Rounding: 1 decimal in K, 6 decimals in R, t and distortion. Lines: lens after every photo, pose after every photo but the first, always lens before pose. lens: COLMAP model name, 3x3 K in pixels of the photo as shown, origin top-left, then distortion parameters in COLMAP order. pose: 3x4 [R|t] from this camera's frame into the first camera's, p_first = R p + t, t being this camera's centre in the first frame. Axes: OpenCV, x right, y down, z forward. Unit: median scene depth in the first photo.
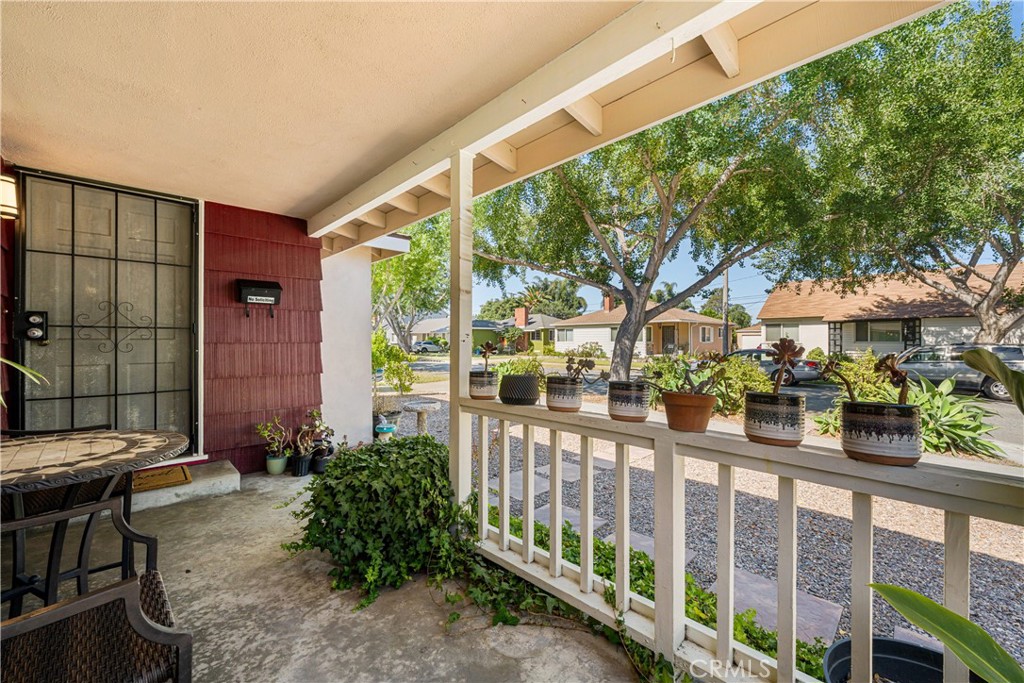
lens RADIAL K [[418.4, 0, 512.0], [0, 418.4, 339.6], [0, 0, 1]] dist [0.003930, 0.000264]
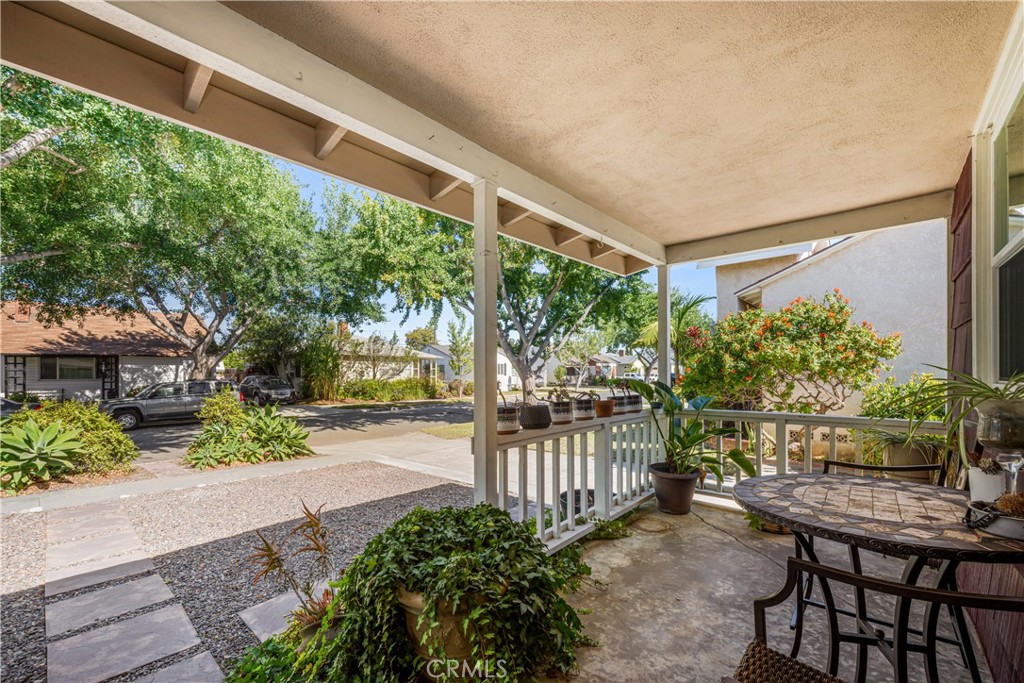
lens RADIAL K [[418.4, 0, 515.3], [0, 418.4, 373.2], [0, 0, 1]] dist [0.003930, 0.000264]
pose [[-0.078265, 0.000373, 0.996933, -0.112821], [0.006128, 0.999981, 0.000107, -0.001903], [-0.996914, 0.006117, -0.078265, 0.107186]]
